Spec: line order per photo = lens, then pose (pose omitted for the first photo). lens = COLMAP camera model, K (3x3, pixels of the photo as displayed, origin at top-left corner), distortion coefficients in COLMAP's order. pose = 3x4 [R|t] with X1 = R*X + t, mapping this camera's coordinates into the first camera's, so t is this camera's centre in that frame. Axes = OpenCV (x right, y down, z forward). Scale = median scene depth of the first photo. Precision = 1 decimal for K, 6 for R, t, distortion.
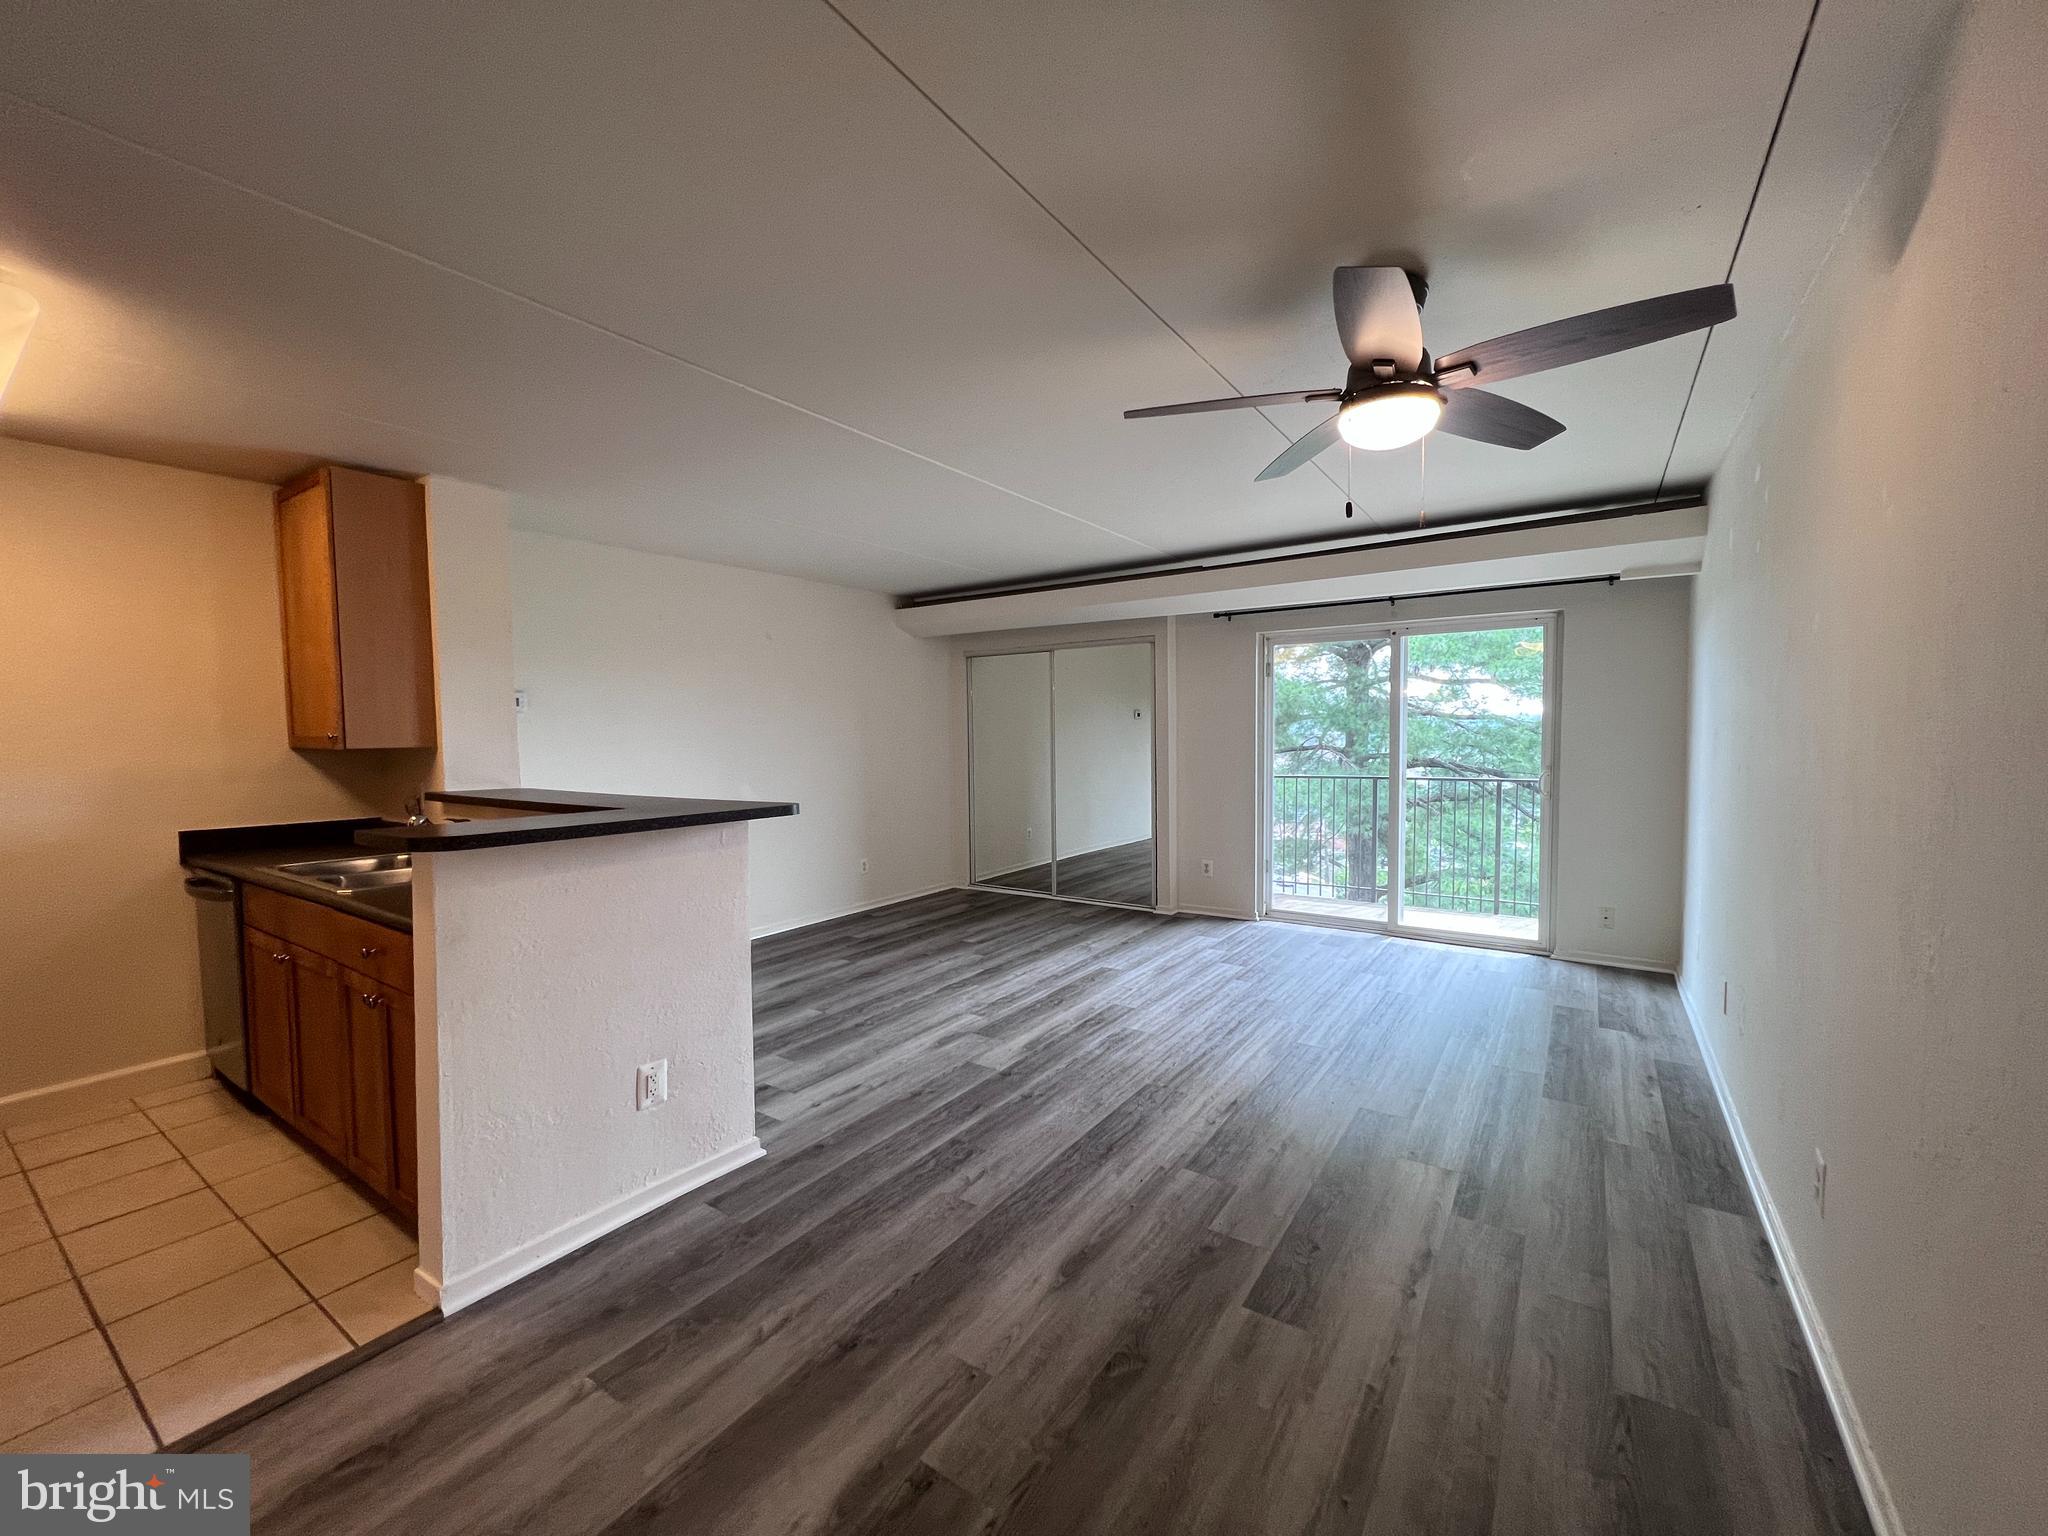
lens RADIAL K [[820.3, 0, 1019.8], [0, 820.3, 772.5], [0, 0, 1]] dist [-0.002801, 0.001673]
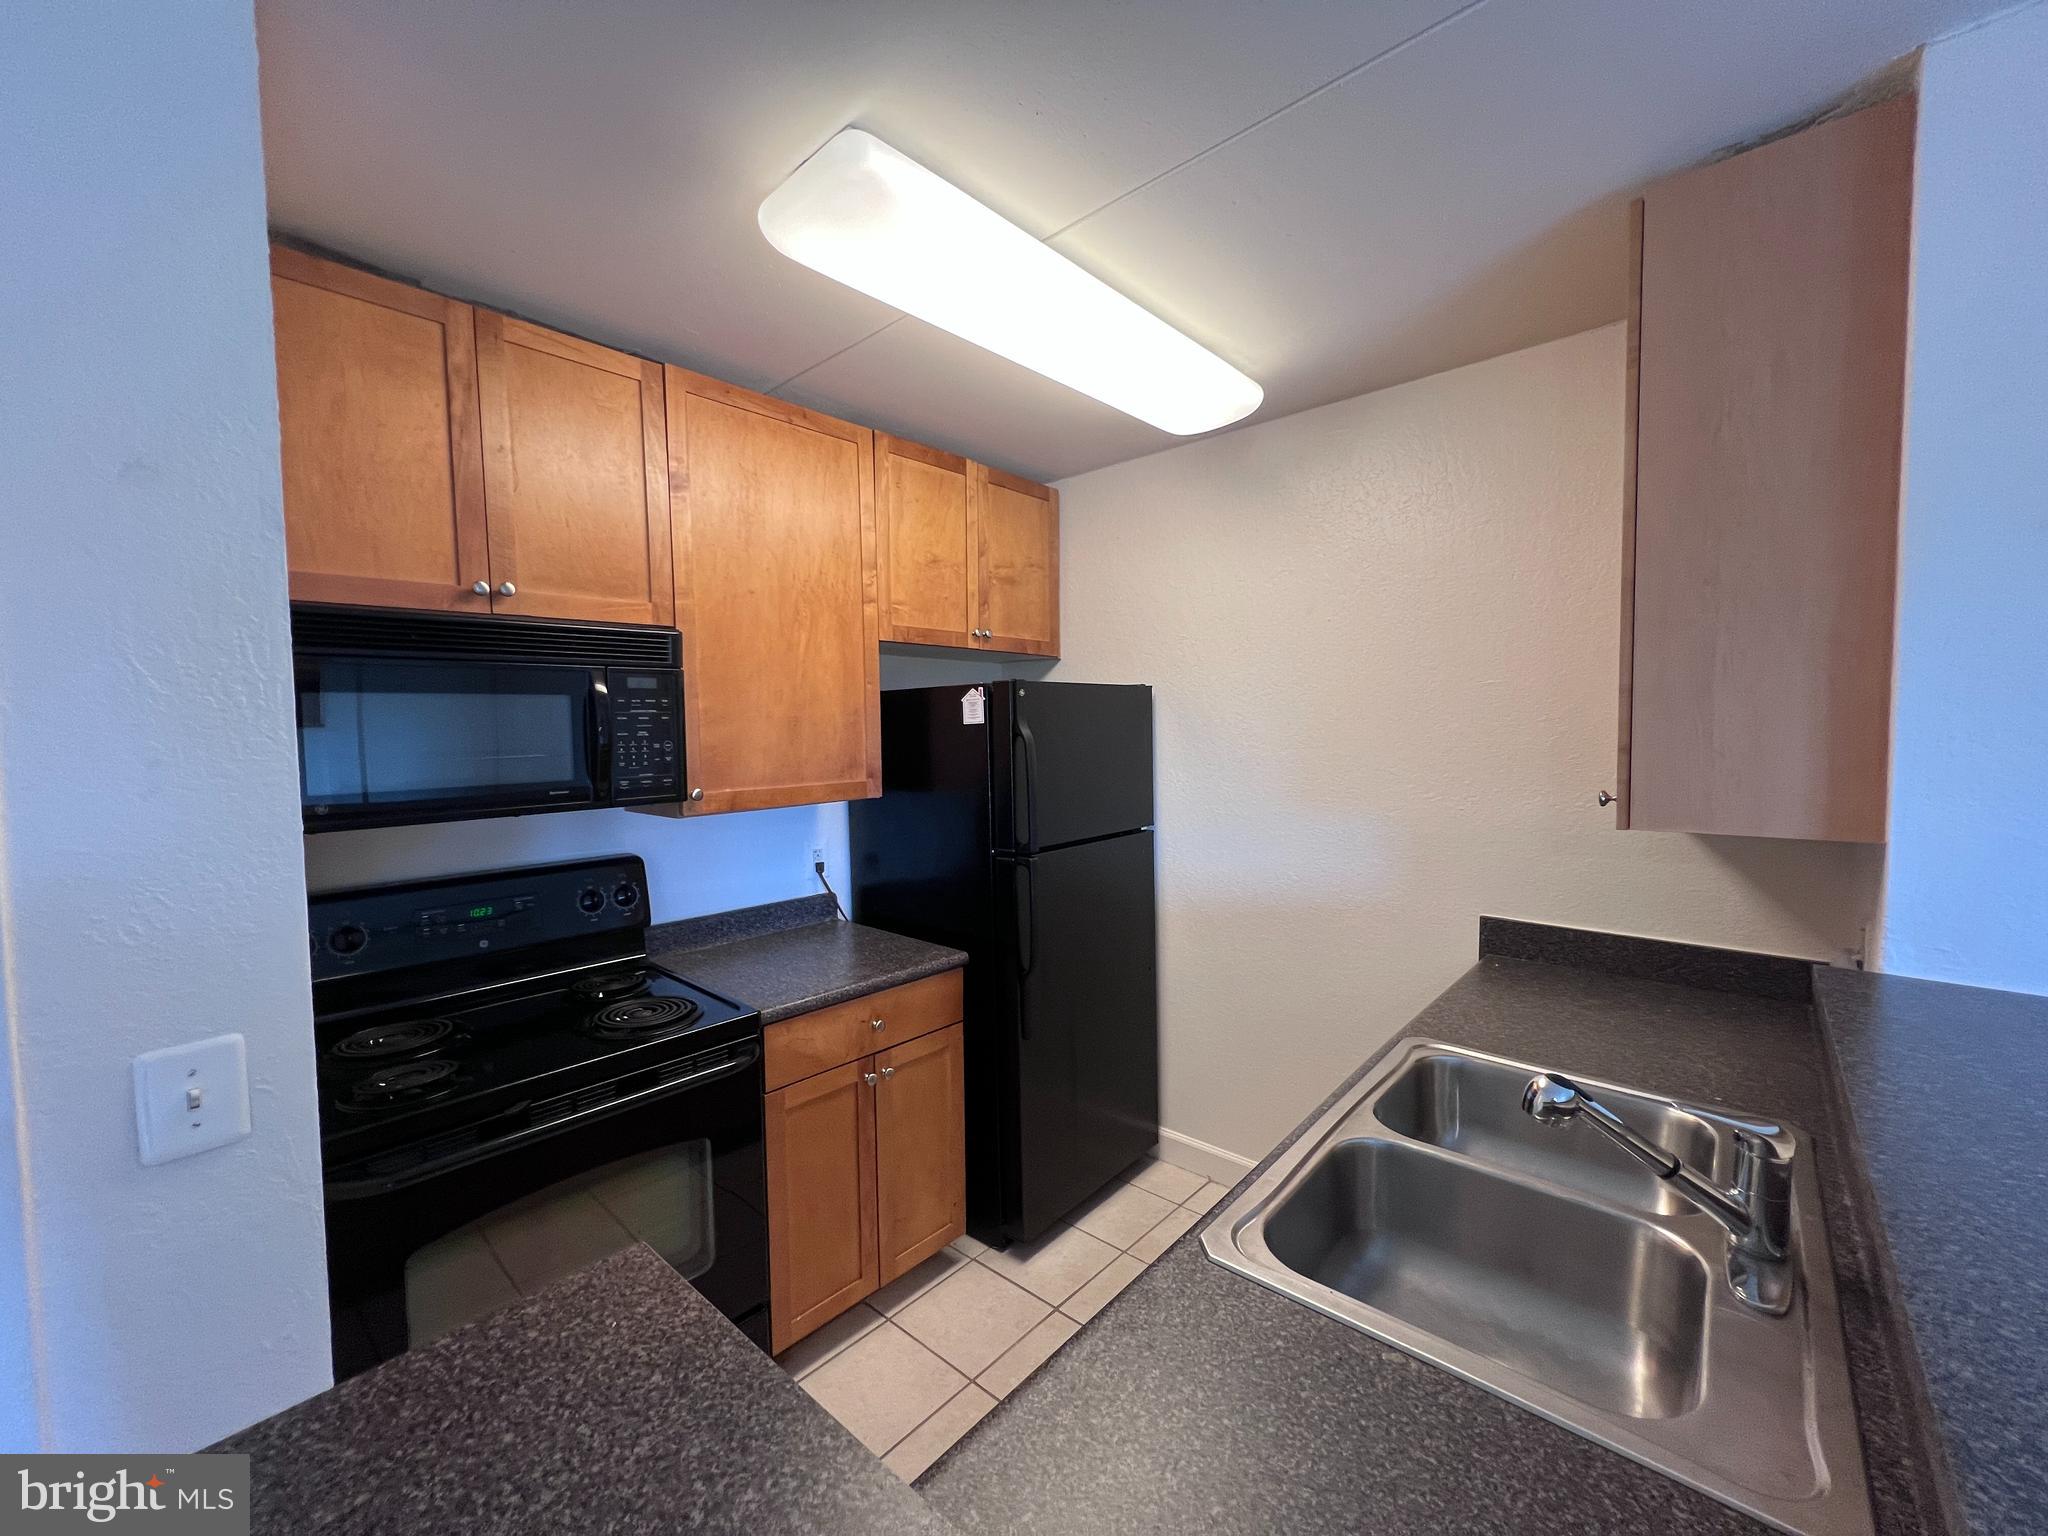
lens RADIAL K [[820.3, 0, 1019.8], [0, 820.3, 772.5], [0, 0, 1]] dist [-0.002801, 0.001673]
pose [[-0.135588, 0.070017, -0.988288, -0.283253], [-0.033075, 0.996624, 0.075145, -0.070567], [0.990213, 0.042877, -0.132815, 0.617199]]
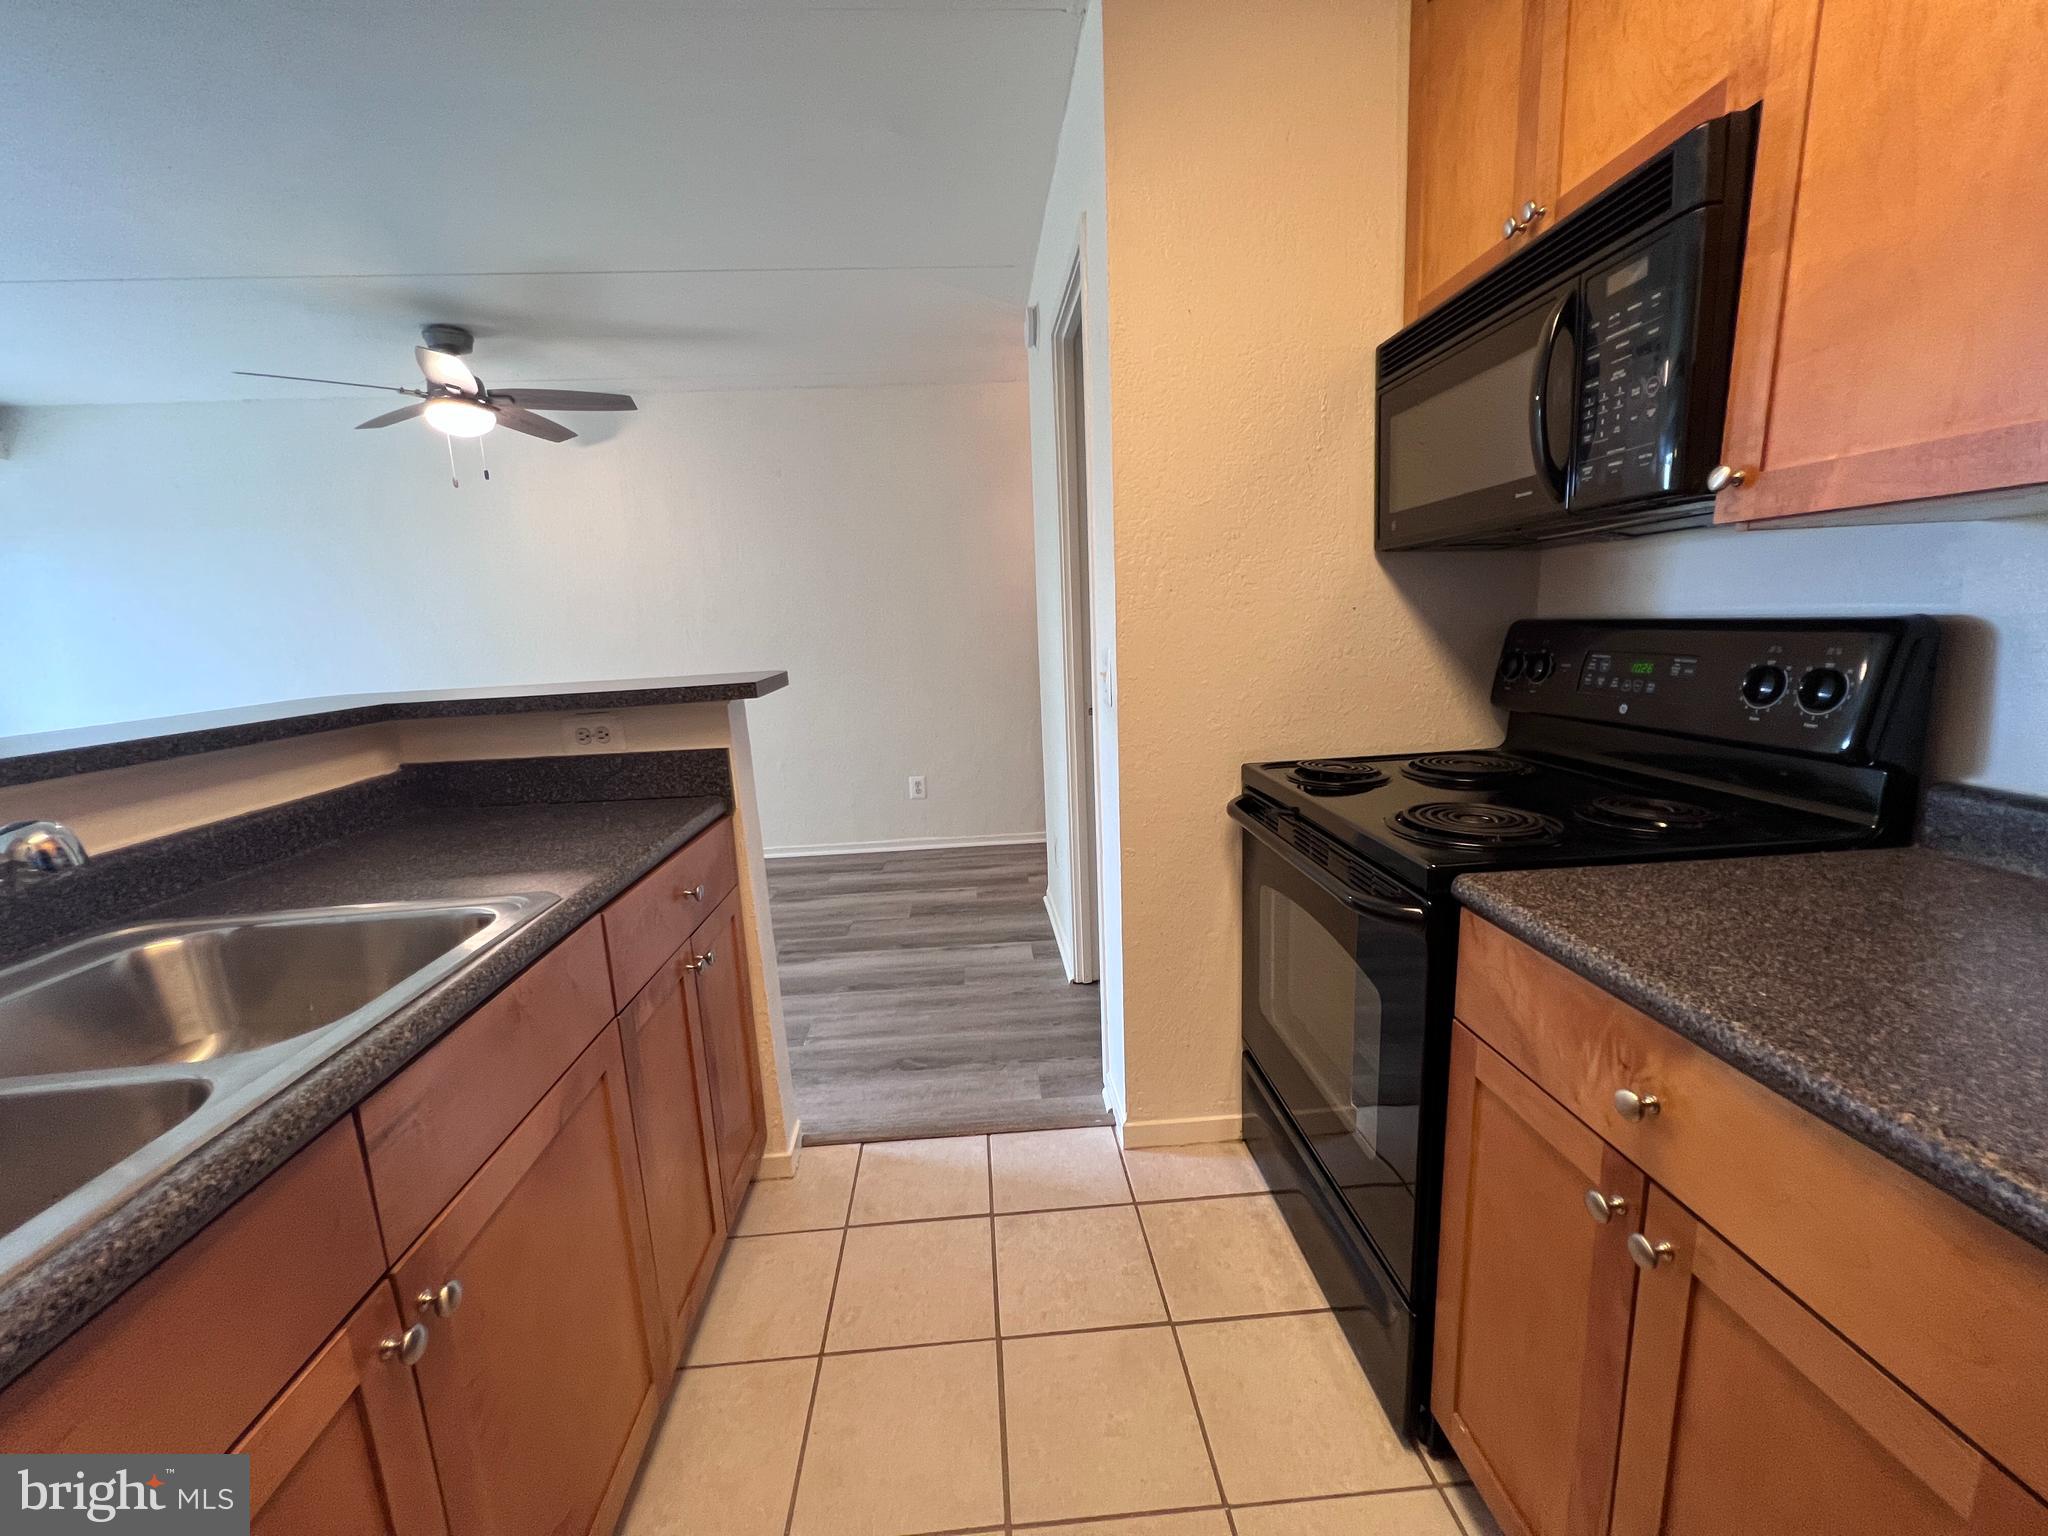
lens RADIAL K [[820.3, 0, 1019.8], [0, 820.3, 772.5], [0, 0, 1]] dist [-0.002801, 0.001673]
pose [[-0.613422, -0.106907, 0.782486, -0.853094], [0.091110, 0.974601, 0.204579, 0.007722], [-0.784483, 0.196786, -0.588101, 0.678807]]
